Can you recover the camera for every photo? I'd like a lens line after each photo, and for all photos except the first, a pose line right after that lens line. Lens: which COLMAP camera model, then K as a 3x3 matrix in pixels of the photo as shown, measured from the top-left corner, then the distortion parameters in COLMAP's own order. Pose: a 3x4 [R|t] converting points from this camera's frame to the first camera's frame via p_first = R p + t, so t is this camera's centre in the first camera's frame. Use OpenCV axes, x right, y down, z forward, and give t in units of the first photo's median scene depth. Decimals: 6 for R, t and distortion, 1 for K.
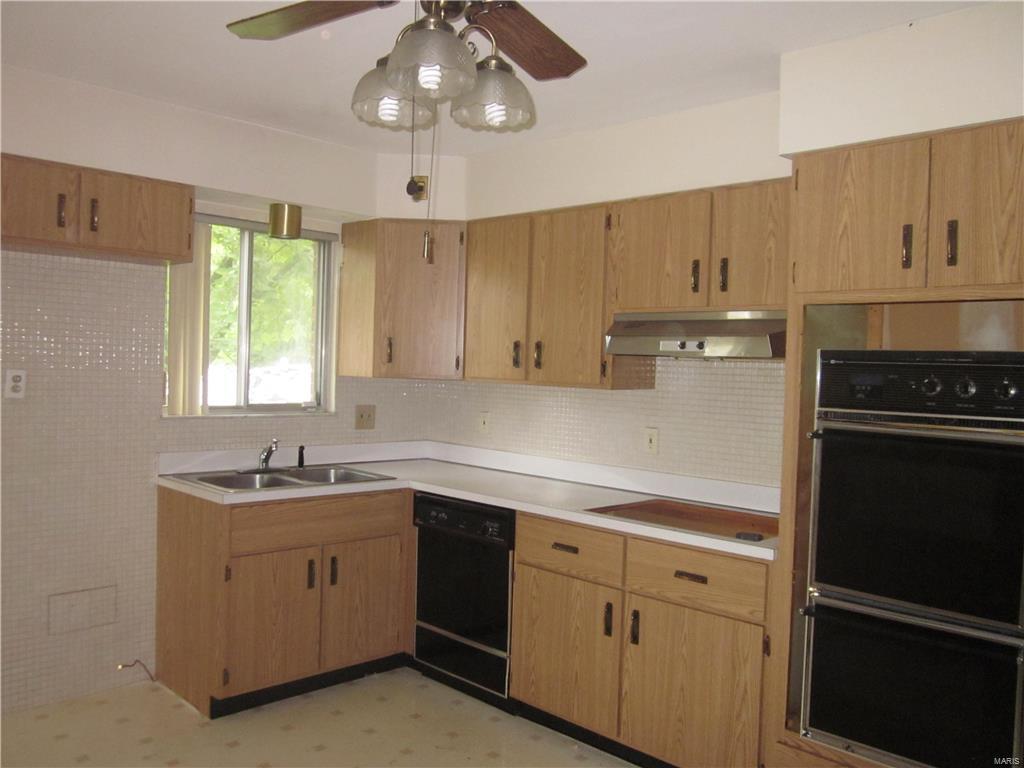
lens RADIAL K [[856.8, 0, 512.0], [0, 856.8, 384.0], [0, 0, 1]] dist [-0.040540, -0.001809]
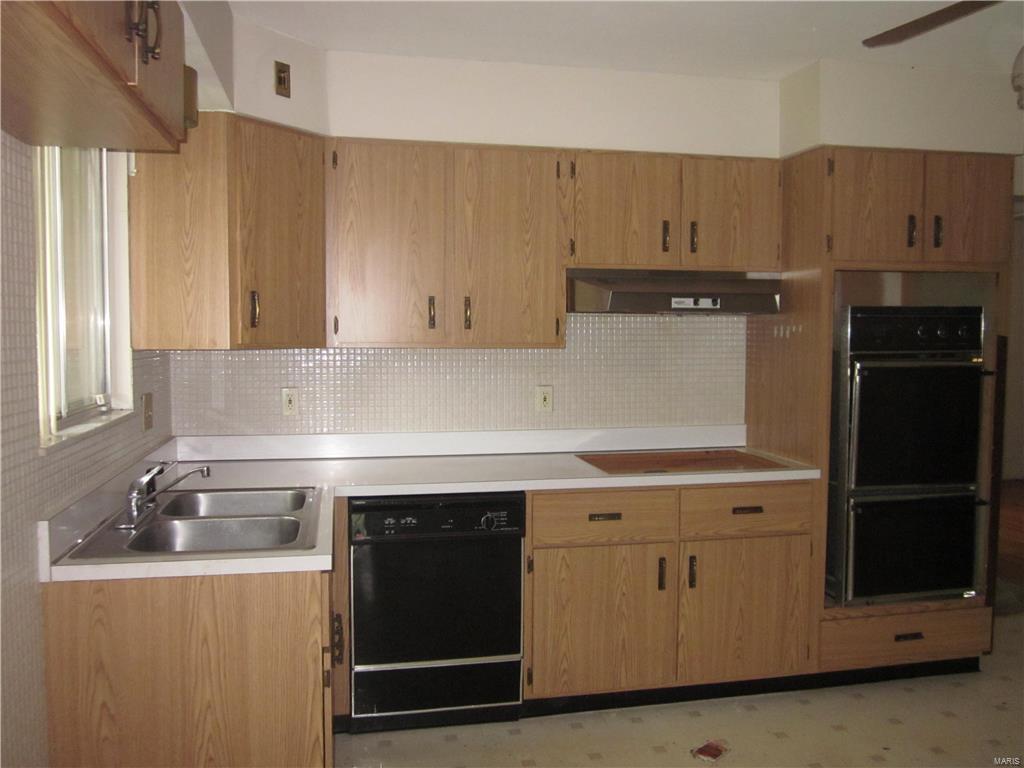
lens RADIAL K [[856.8, 0, 512.0], [0, 856.8, 384.0], [0, 0, 1]] dist [-0.040540, -0.001809]
pose [[0.548328, -0.086686, 0.831758, -0.798219], [0.036085, 0.996139, 0.080029, -0.036109], [-0.835484, -0.013868, 0.549339, 0.585929]]
